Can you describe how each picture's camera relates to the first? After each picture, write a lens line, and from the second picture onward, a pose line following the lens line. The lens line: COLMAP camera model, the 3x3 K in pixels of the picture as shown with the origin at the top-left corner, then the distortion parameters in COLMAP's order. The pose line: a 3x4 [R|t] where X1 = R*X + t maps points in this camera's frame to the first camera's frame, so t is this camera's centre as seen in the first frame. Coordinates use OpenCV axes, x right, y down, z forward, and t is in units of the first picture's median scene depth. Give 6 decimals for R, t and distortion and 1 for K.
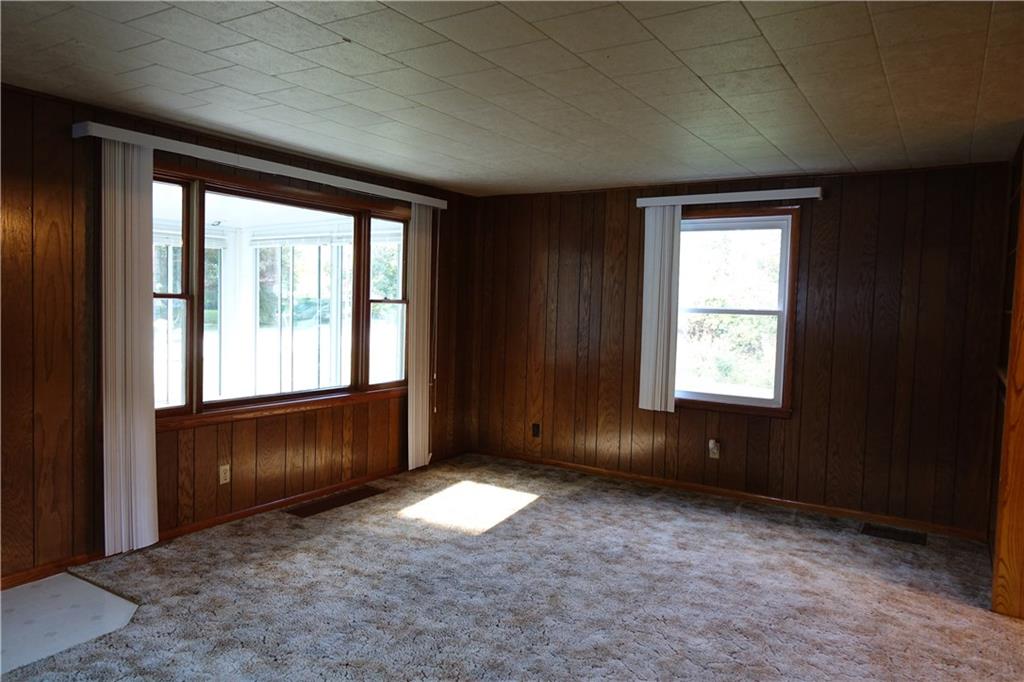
lens RADIAL K [[694.4, 0, 508.2], [0, 694.4, 337.3], [0, 0, 1]] dist [-0.011008, 0.000848]
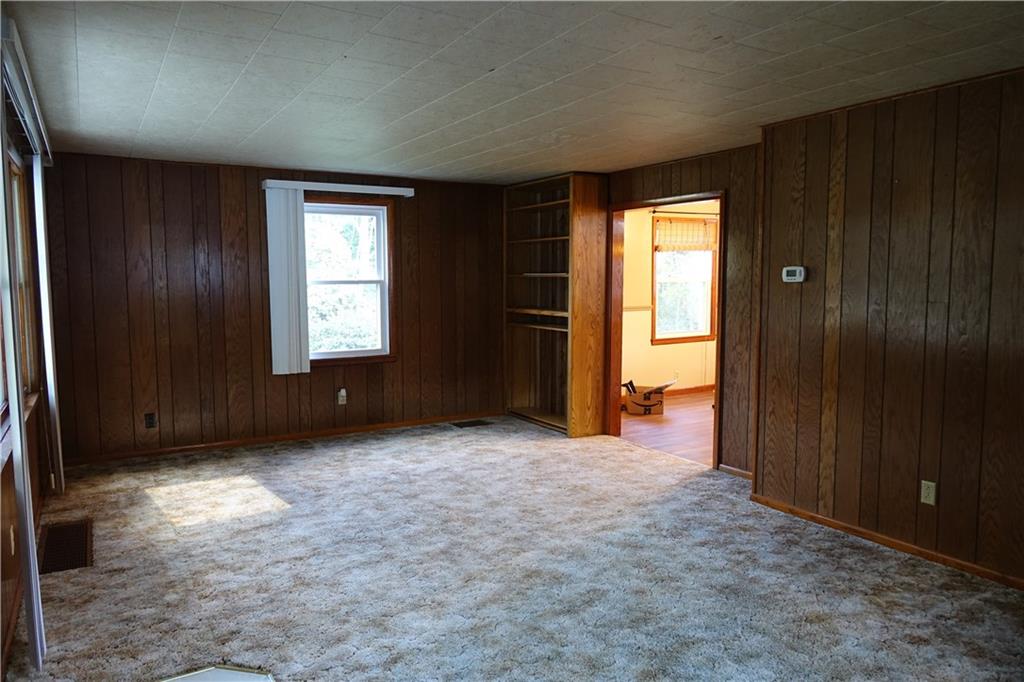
lens RADIAL K [[694.4, 0, 508.2], [0, 694.4, 337.3], [0, 0, 1]] dist [-0.011008, 0.000848]
pose [[0.451221, -0.105644, 0.886137, -0.817801], [0.064028, 0.994242, 0.085930, -0.034767], [-0.890112, 0.017964, 0.455387, 0.246703]]
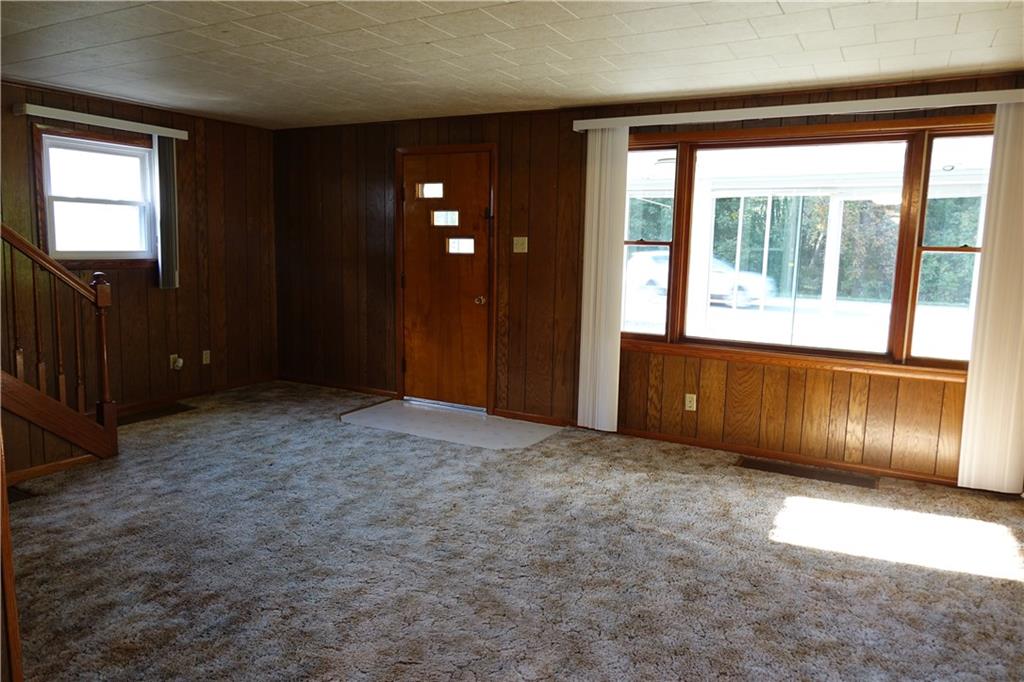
lens RADIAL K [[694.4, 0, 508.2], [0, 694.4, 337.3], [0, 0, 1]] dist [-0.011008, 0.000848]
pose [[0.051639, 0.104507, -0.993183, 0.720244], [-0.070834, 0.992388, 0.100741, -0.000005], [0.996151, 0.065148, 0.058649, 0.663909]]
